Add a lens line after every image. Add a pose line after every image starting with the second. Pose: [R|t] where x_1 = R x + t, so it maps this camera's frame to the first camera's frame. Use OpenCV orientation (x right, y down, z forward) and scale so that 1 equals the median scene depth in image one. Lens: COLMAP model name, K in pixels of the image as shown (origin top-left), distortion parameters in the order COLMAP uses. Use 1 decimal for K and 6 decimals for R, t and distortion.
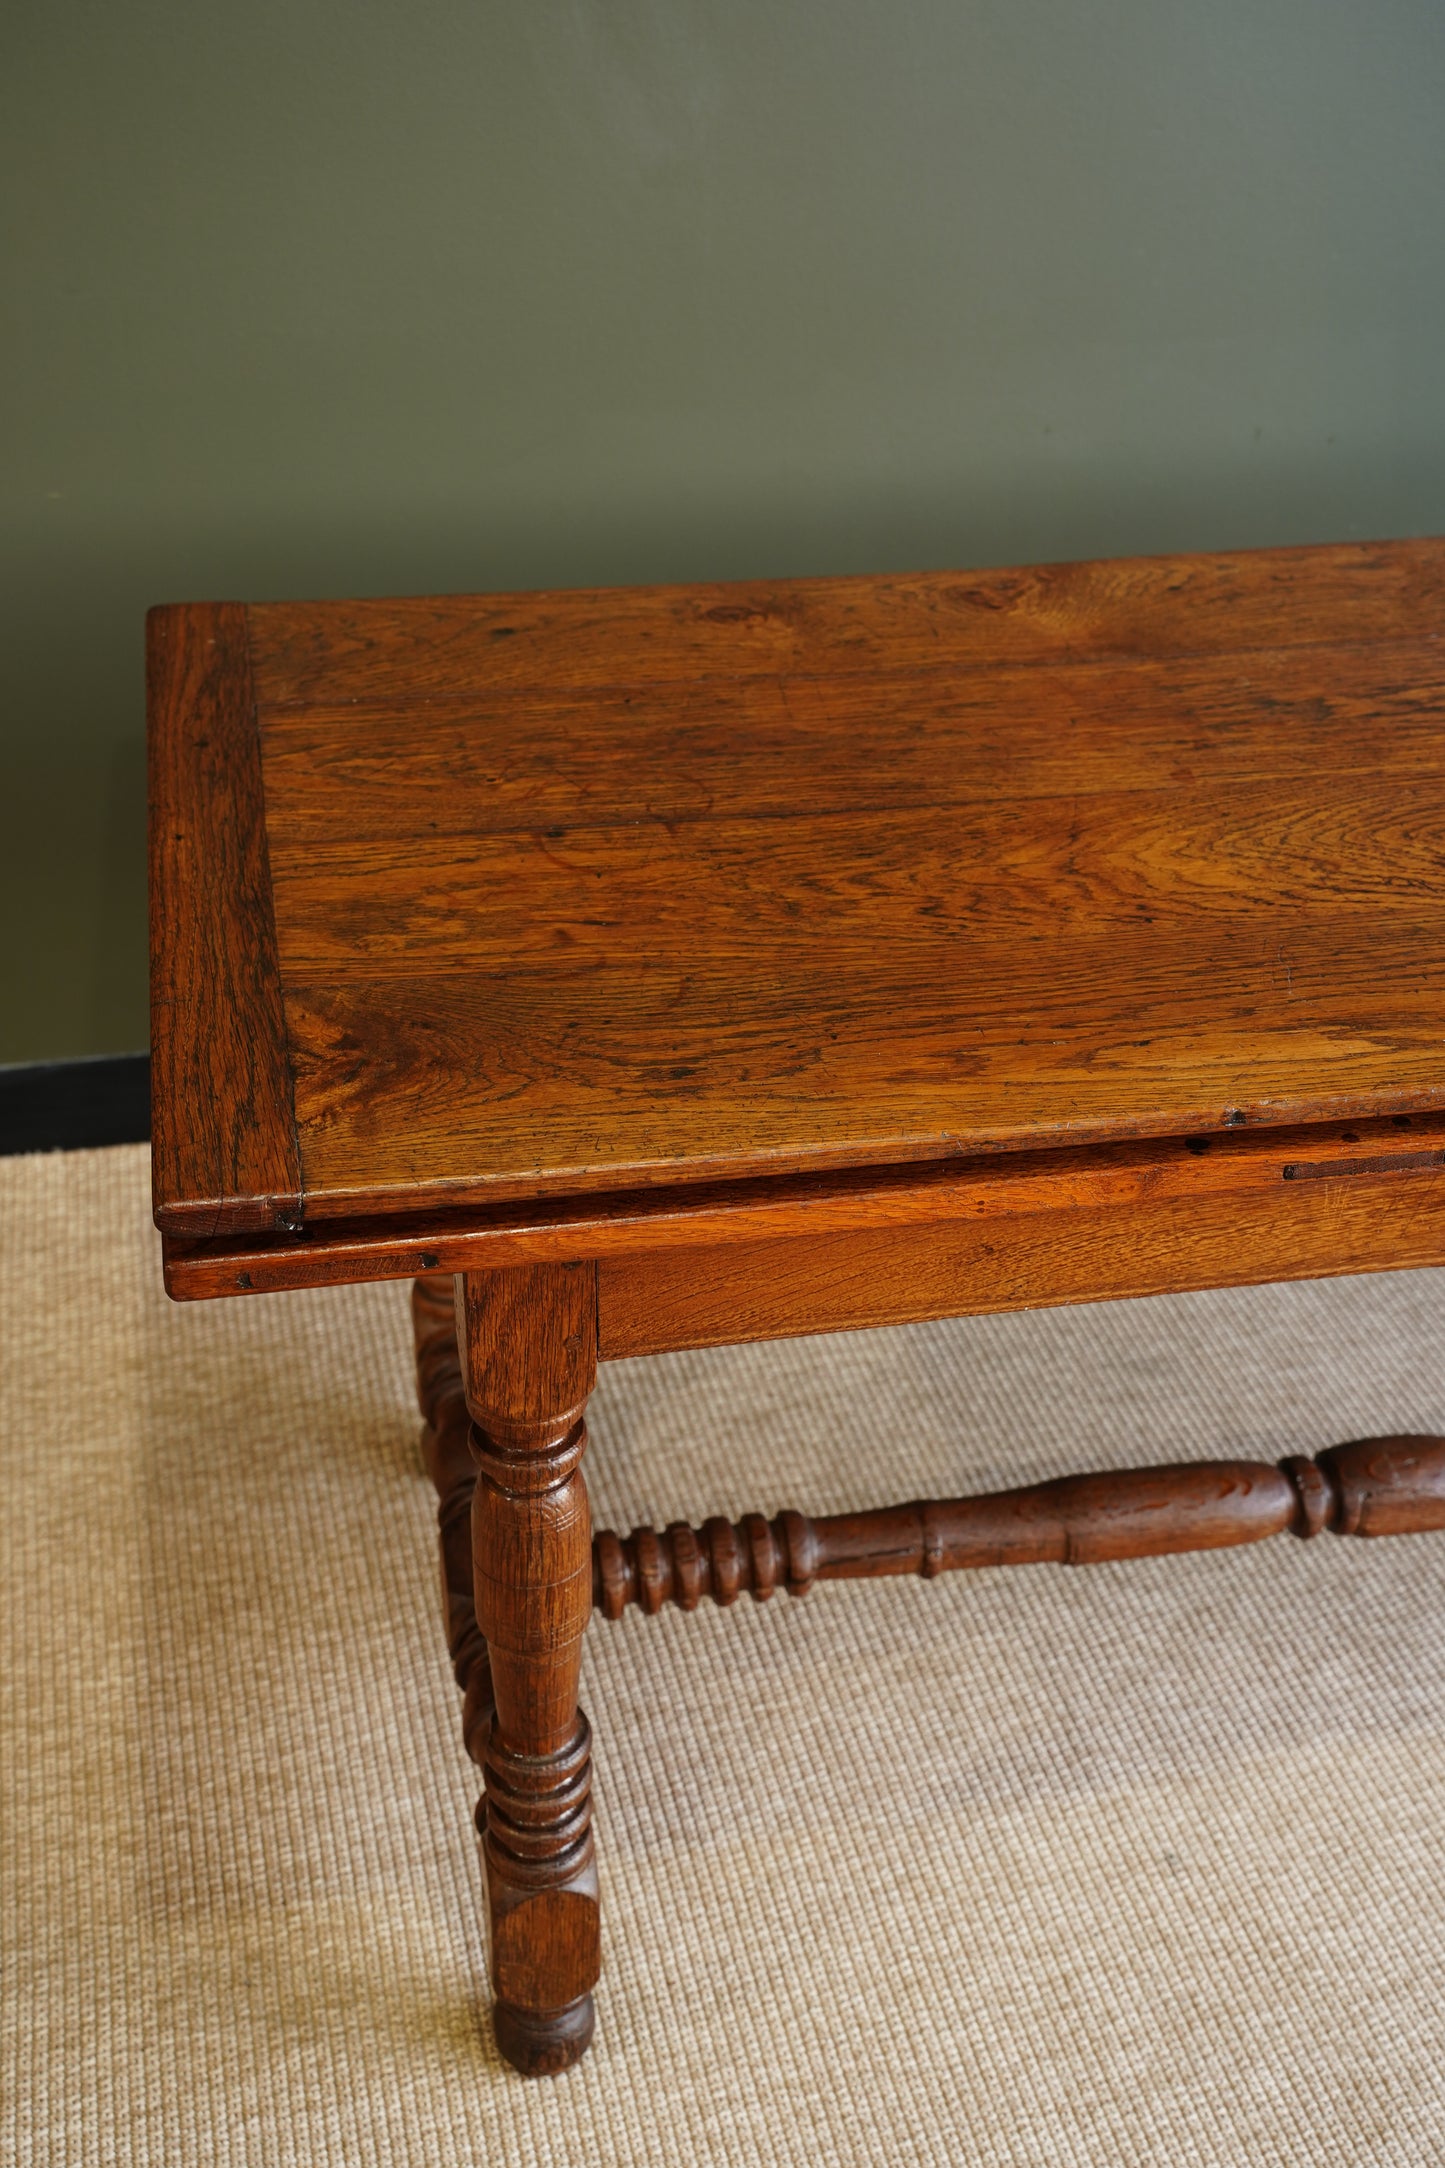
lens RADIAL K [[2621.9, 0, 735.7], [0, 2621.9, 1104.0], [0, 0, 1]] dist [0.164299, 0.000000]
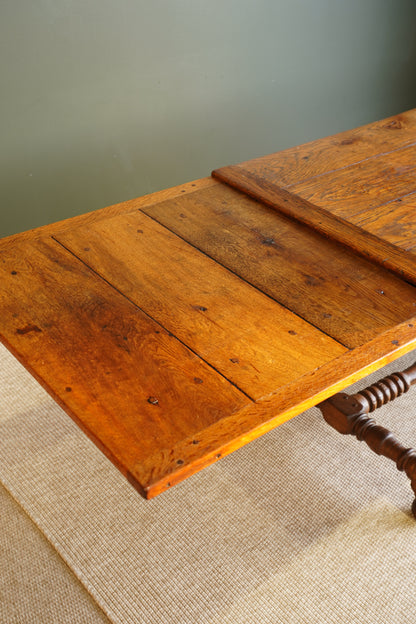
lens RADIAL K [[754.7, 0, 203.8], [0, 754.7, 317.2], [0, 0, 1]] dist [0.164299, 0.000000]
pose [[0.890830, -0.256319, 0.375130, -0.745717], [0.246545, 0.966245, 0.074741, -0.089645], [-0.381625, 0.025904, 0.923954, 0.099289]]
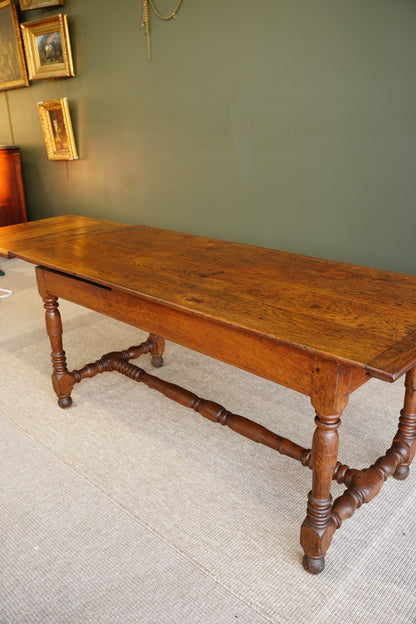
lens RADIAL K [[501.2, 0, 211.3], [0, 501.2, 321.2], [0, 0, 1]] dist [-0.085963, 0.018878]
pose [[0.578411, 0.269670, -0.769882, 1.217467], [-0.418146, 0.908371, 0.004026, -0.031996], [0.700424, 0.319595, 0.638173, 0.367355]]
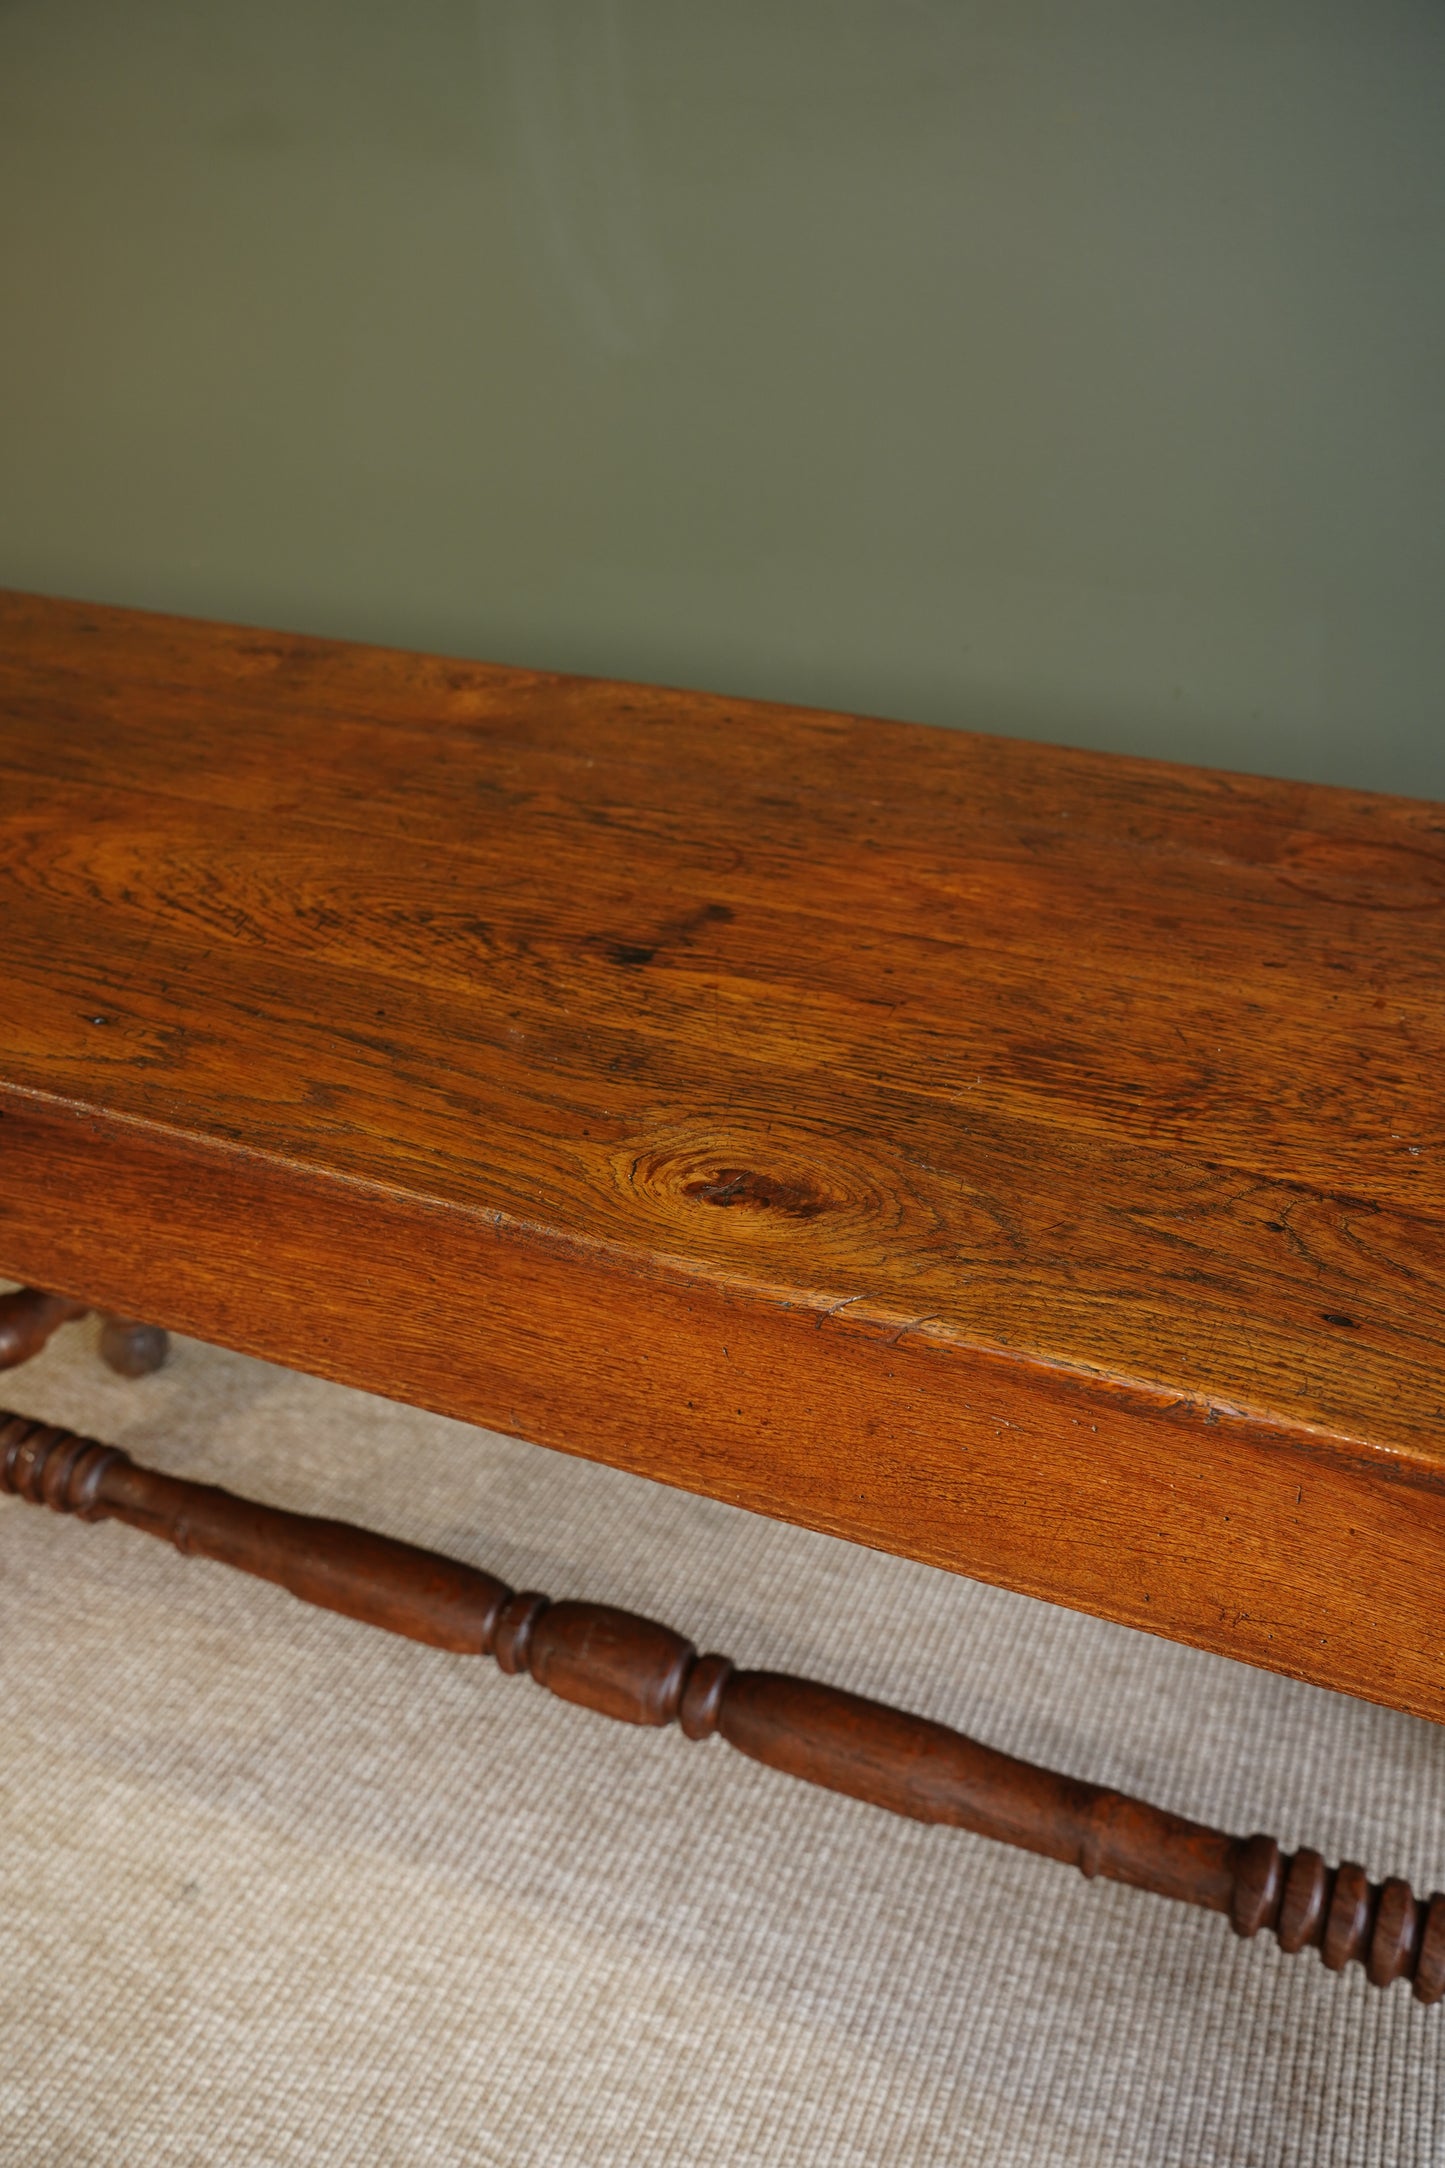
lens RADIAL K [[1975.2, 0, 733.9], [0, 1975.2, 1091.7], [0, 0, 1]] dist [-0.008621, 0.000000]
pose [[0.815294, 0.262007, -0.516379, 0.741419], [-0.316418, 0.948442, -0.018351, -0.063966], [0.484948, 0.178353, 0.856163, 0.471537]]
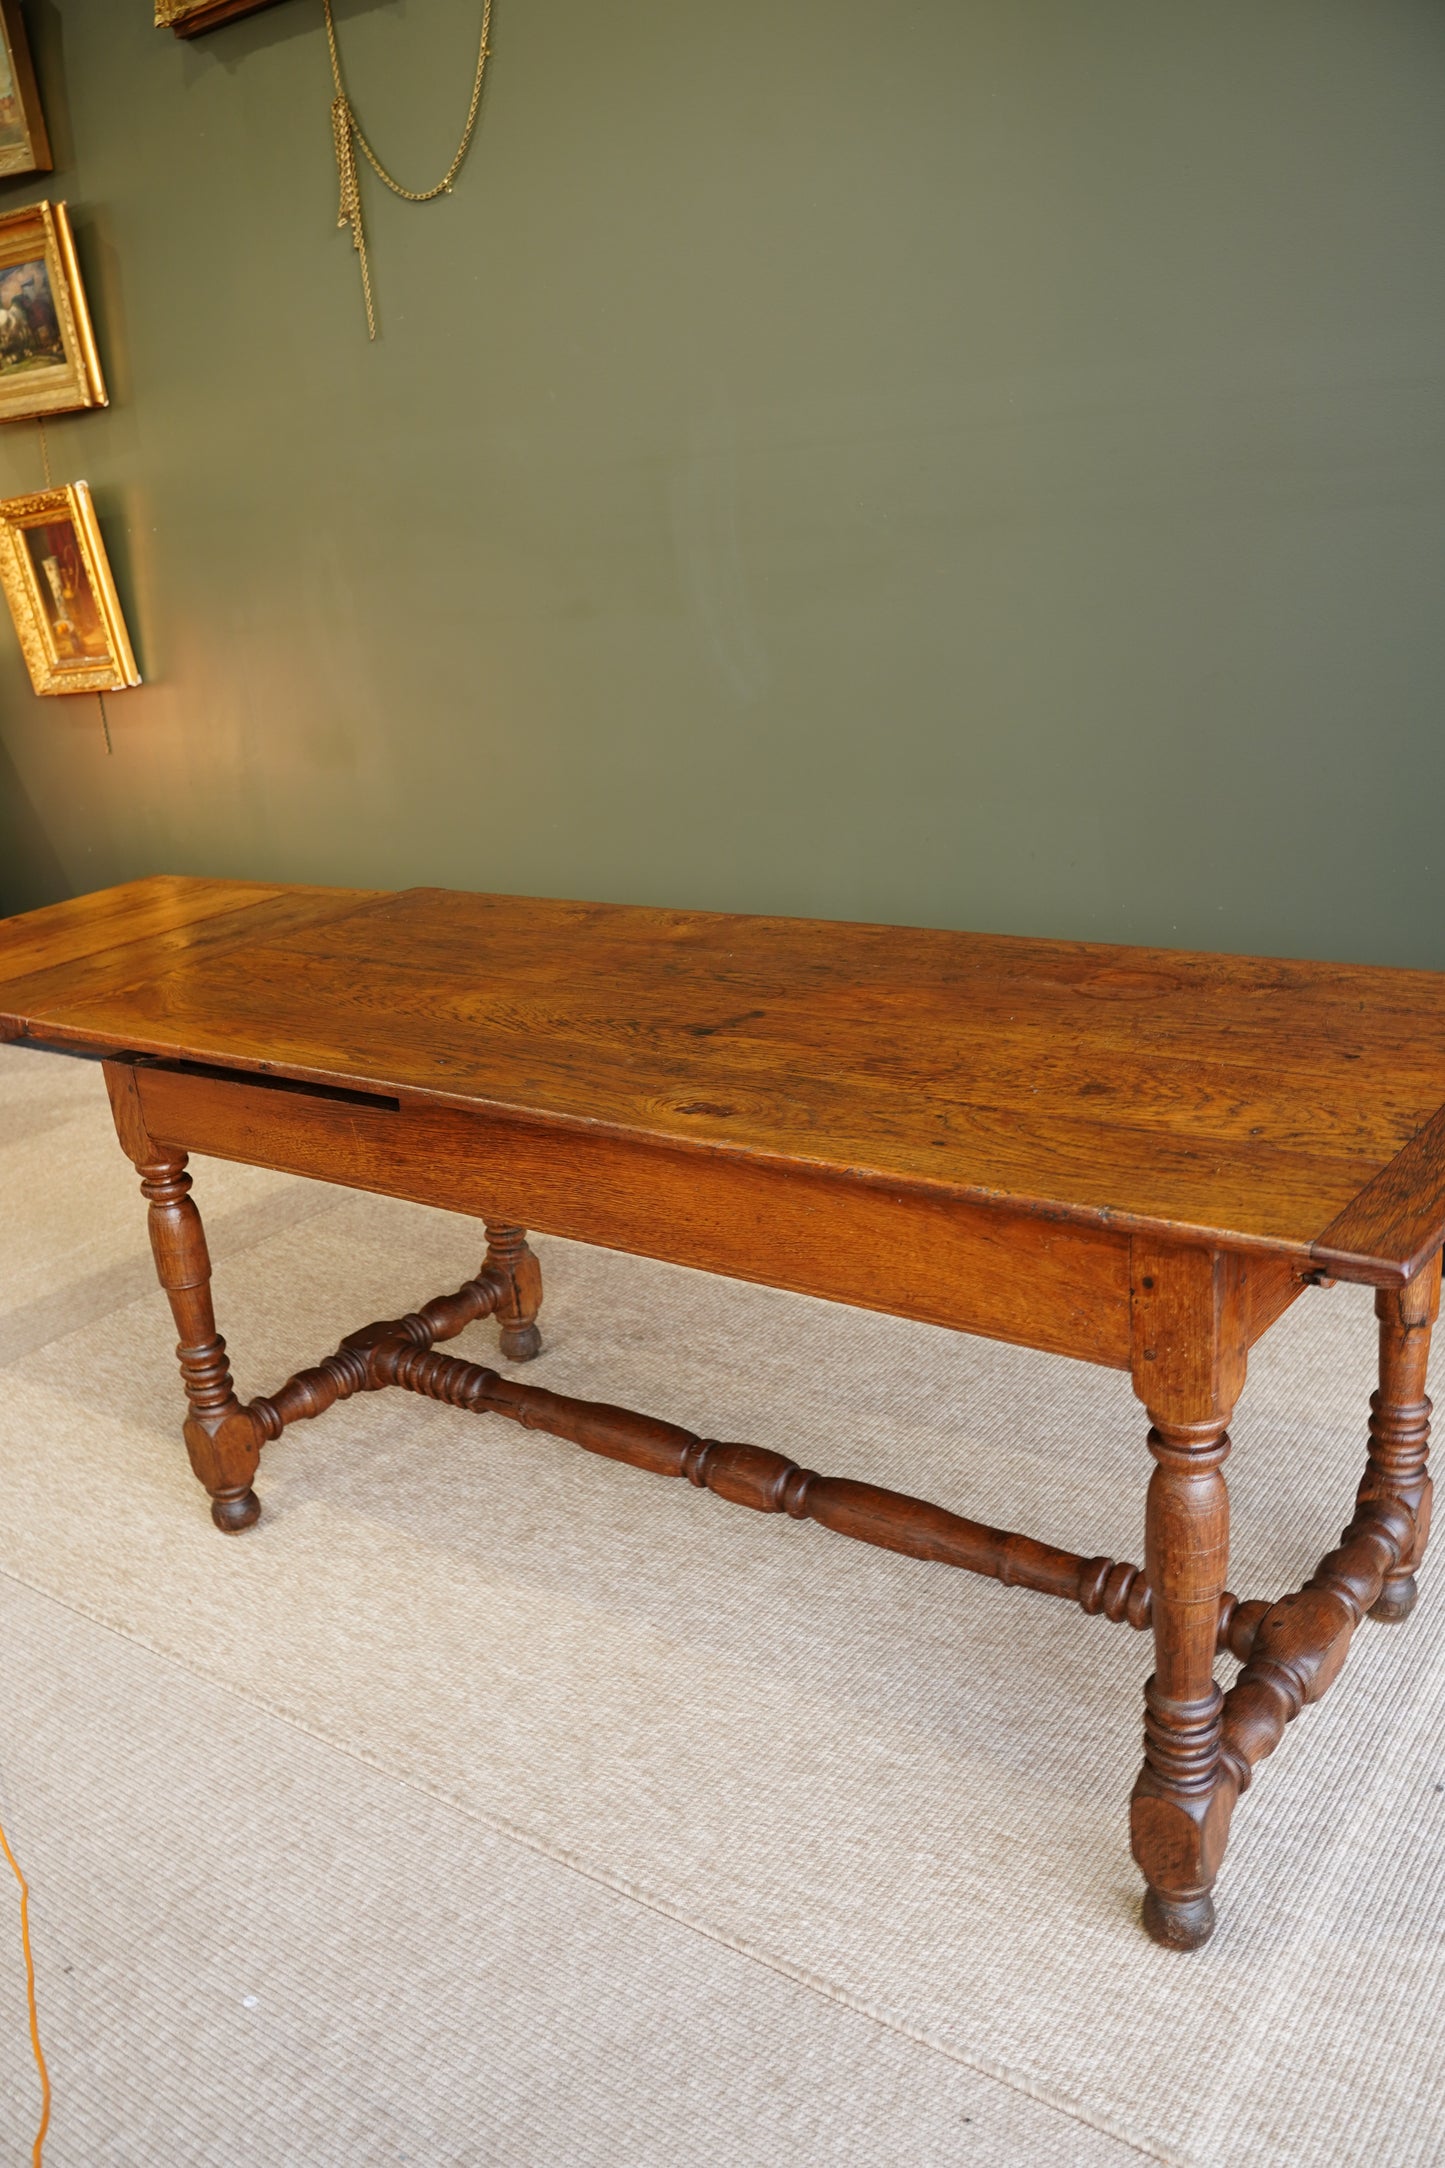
lens RADIAL K [[1741.5, 0, 729.8], [0, 1741.5, 1130.1], [0, 0, 1]] dist [-0.085963, 0.018878]
pose [[0.663627, 0.176115, -0.727037, 1.207727], [-0.318813, 0.945794, -0.061901, 0.016230], [0.676725, 0.272868, 0.683802, 0.262159]]
